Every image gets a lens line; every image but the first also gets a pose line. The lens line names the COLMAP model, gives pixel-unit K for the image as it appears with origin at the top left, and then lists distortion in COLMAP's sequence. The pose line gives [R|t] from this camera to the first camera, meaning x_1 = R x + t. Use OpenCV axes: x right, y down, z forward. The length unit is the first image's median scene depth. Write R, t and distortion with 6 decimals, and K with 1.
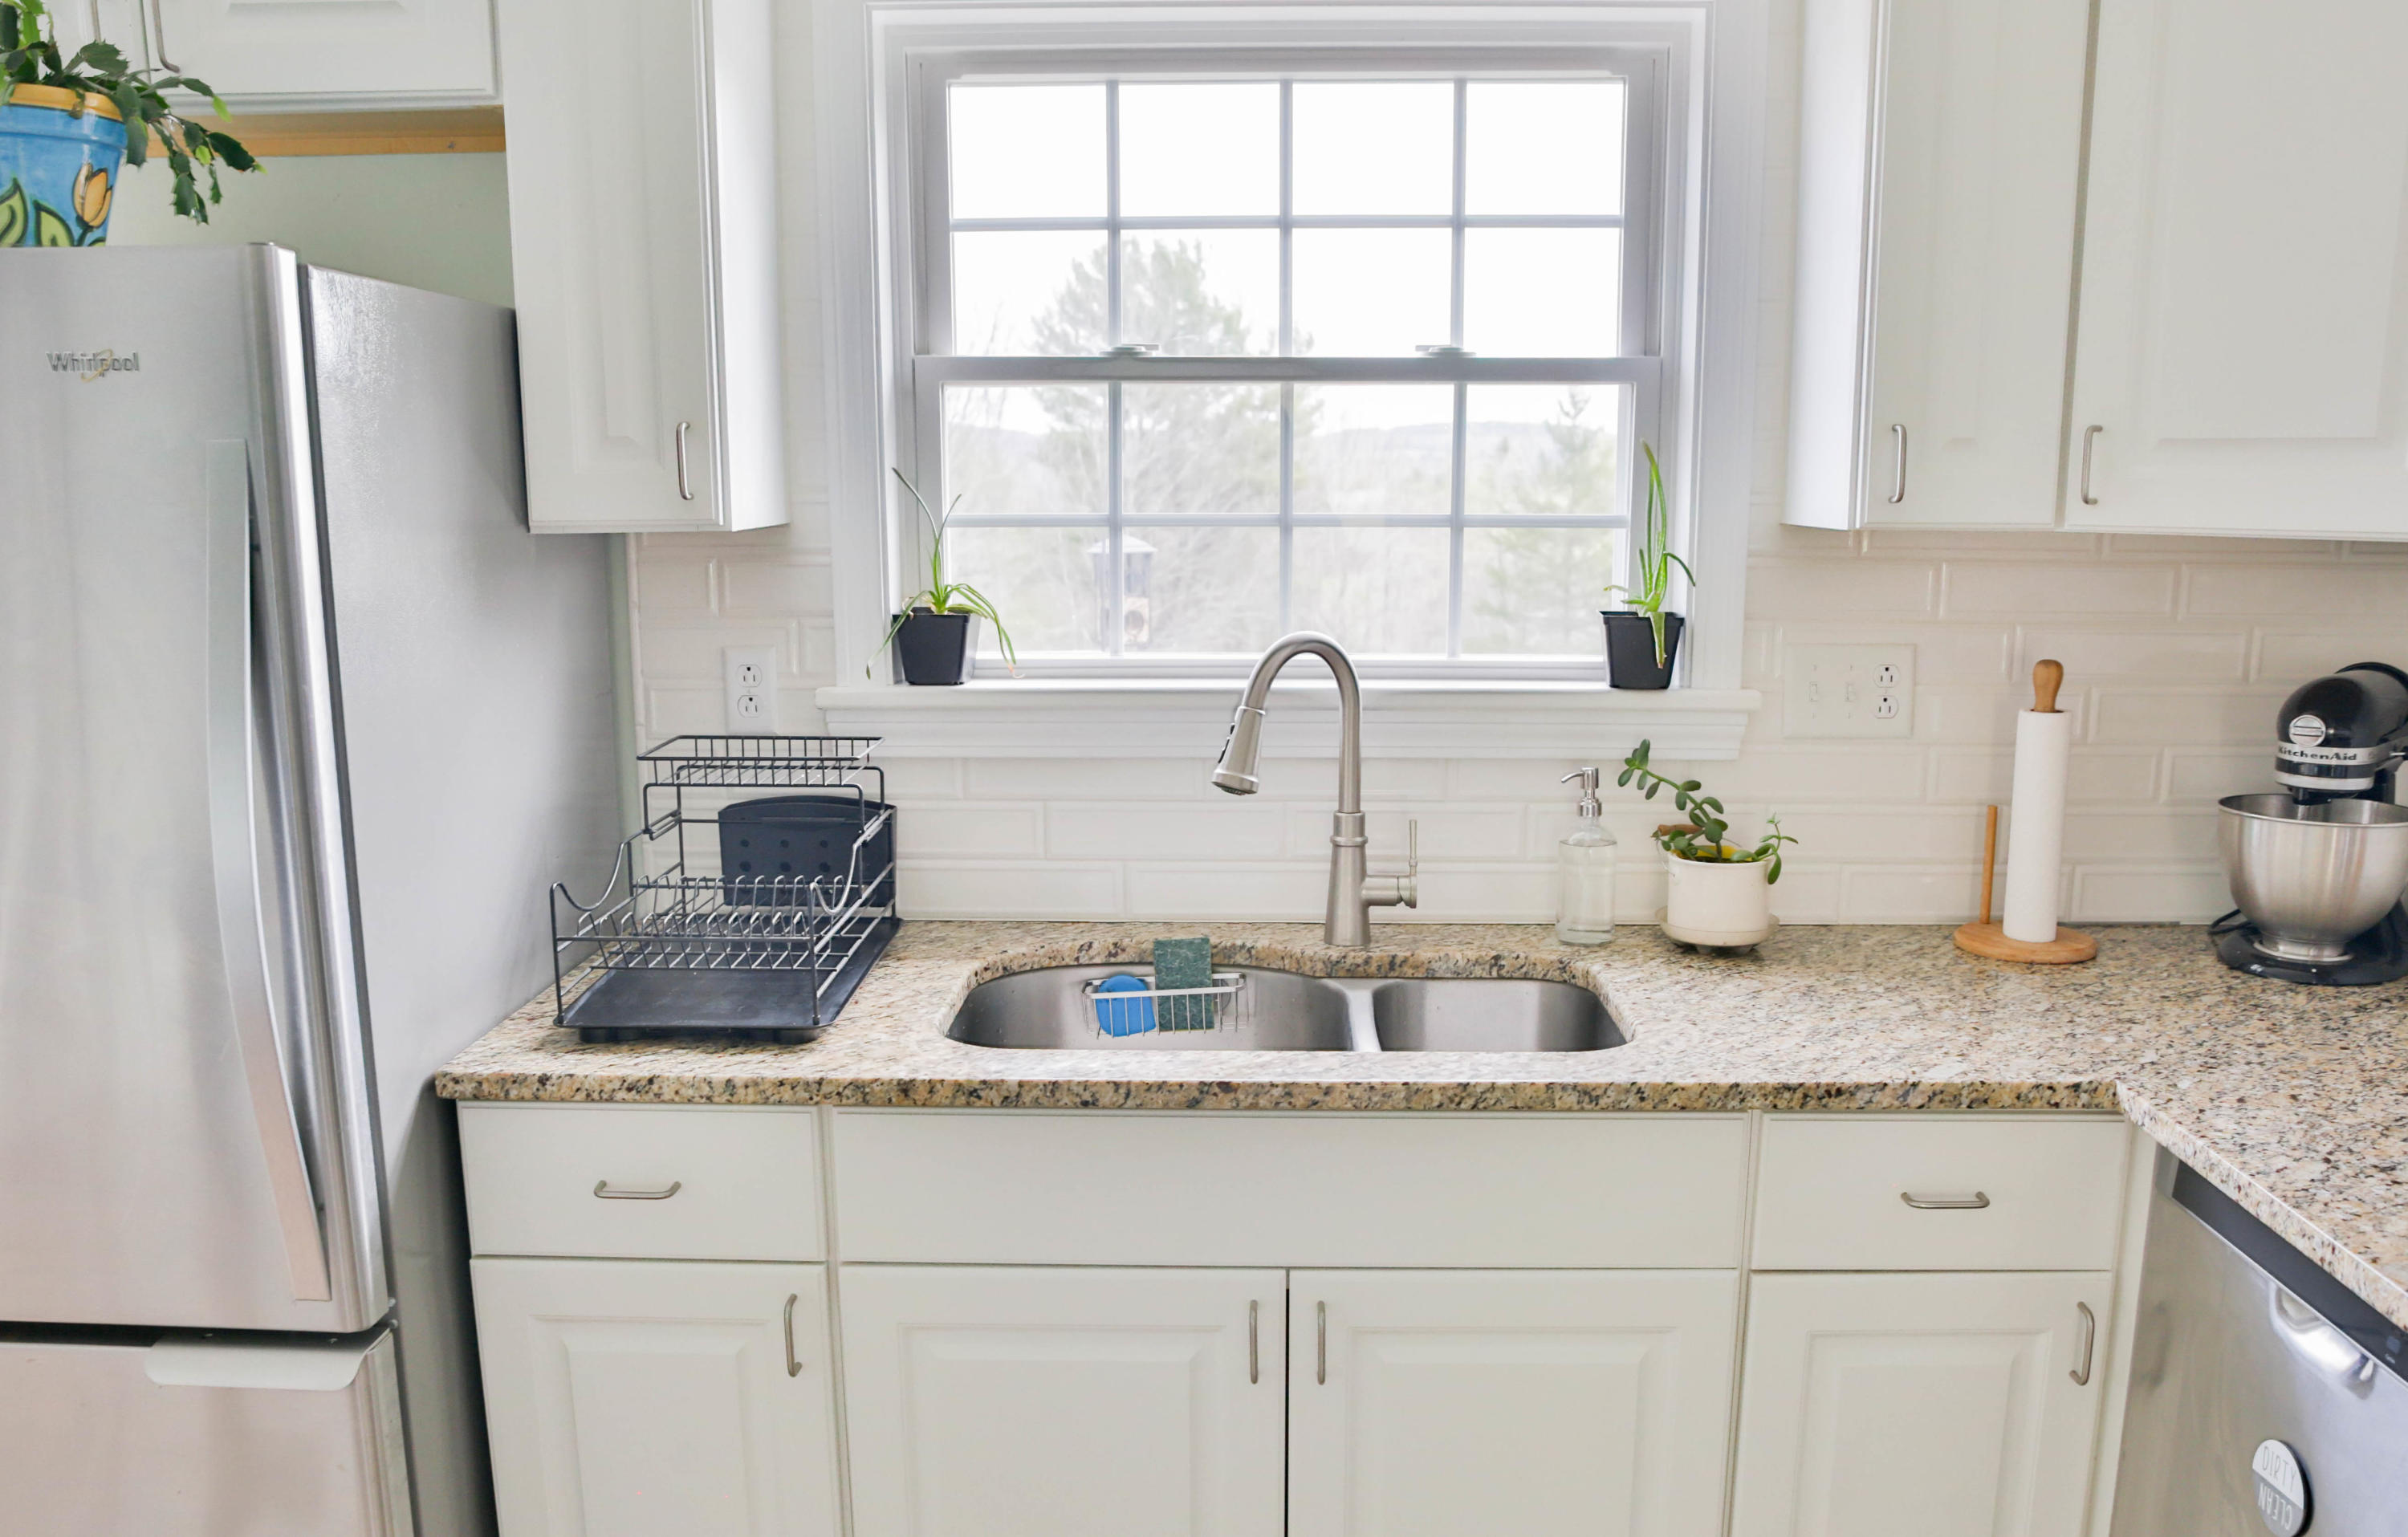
lens RADIAL K [[1705.9, 0, 1204.0], [0, 1705.9, 768.5], [0, 0, 1]] dist [-0.000174, -0.000040]
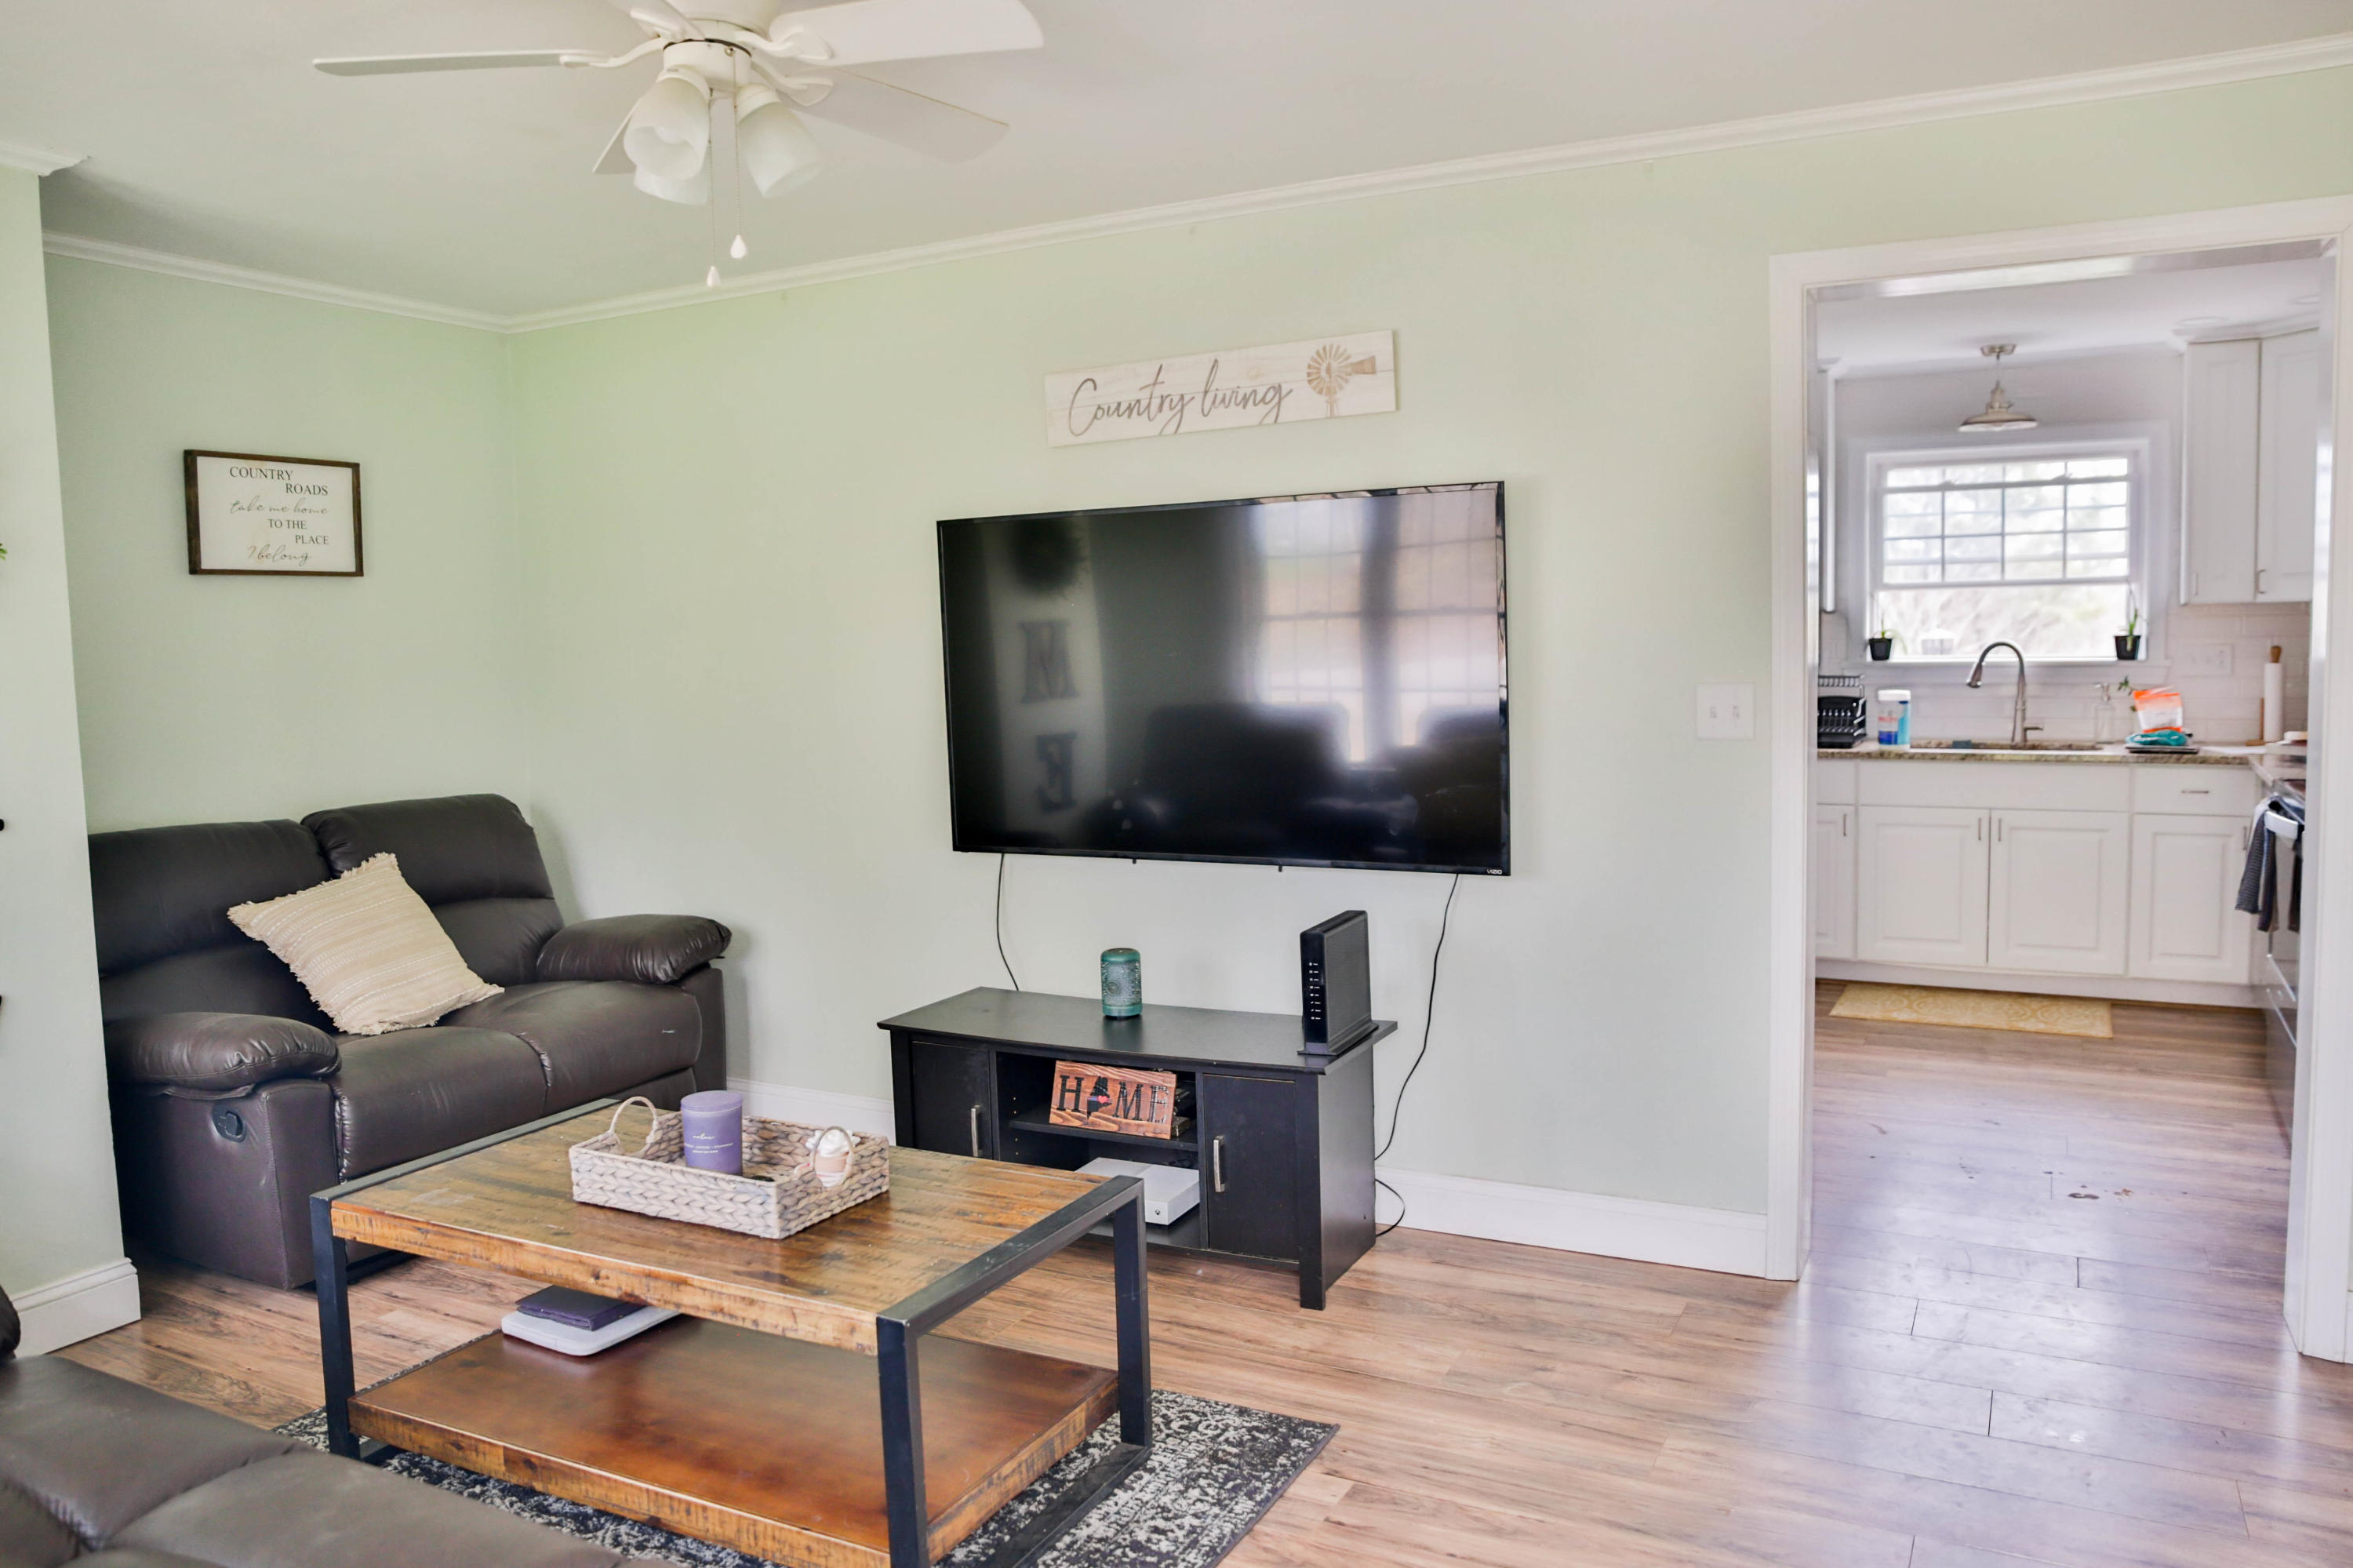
lens RADIAL K [[1691.2, 0, 1176.5], [0, 1691.2, 784.0], [0, 0, 1]] dist [-0.114555, 0.091488]
pose [[0.892473, 0.017335, -0.450768, 0.072033], [-0.049525, 0.996986, -0.059714, 0.433976], [0.448375, 0.075617, 0.890641, -2.357724]]
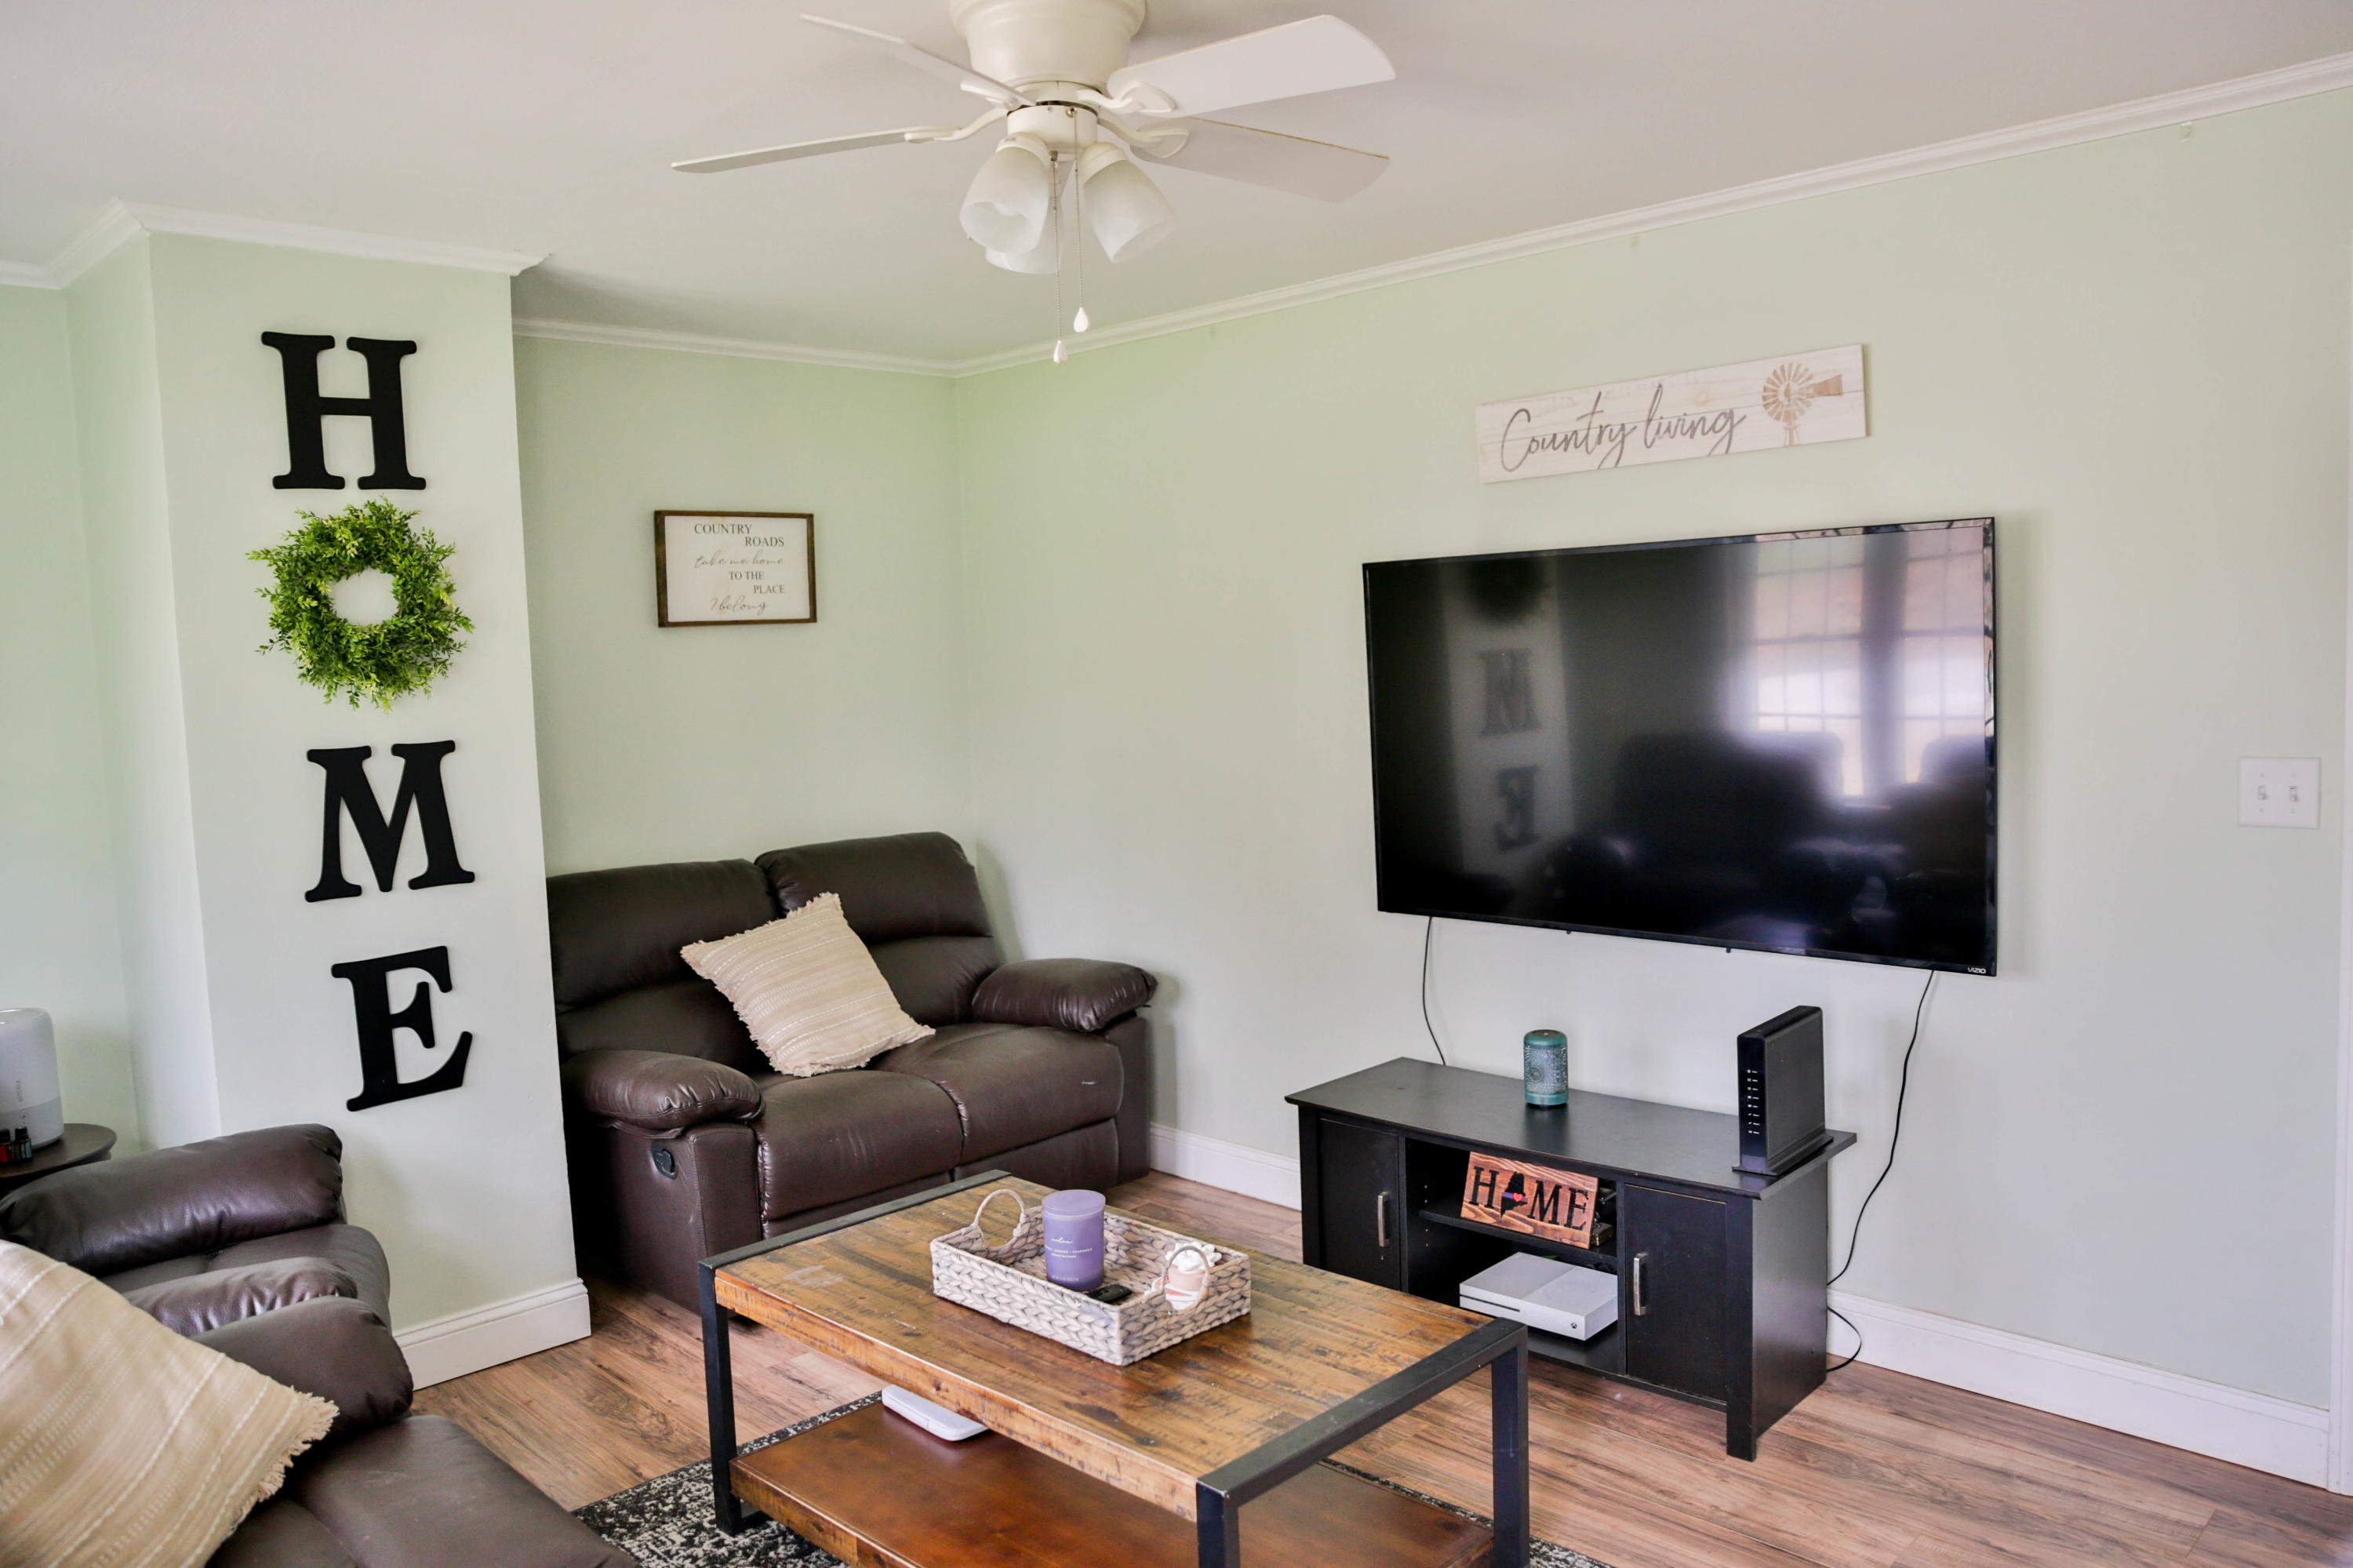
lens RADIAL K [[1697.8, 0, 1176.5], [0, 1697.8, 784.0], [0, 0, 1]] dist [-0.110369, 0.085449]
pose [[0.721281, 0.030766, -0.691959, 0.098533], [-0.077648, 0.996307, -0.036640, 0.275510], [0.688277, 0.080157, 0.721006, -2.110248]]
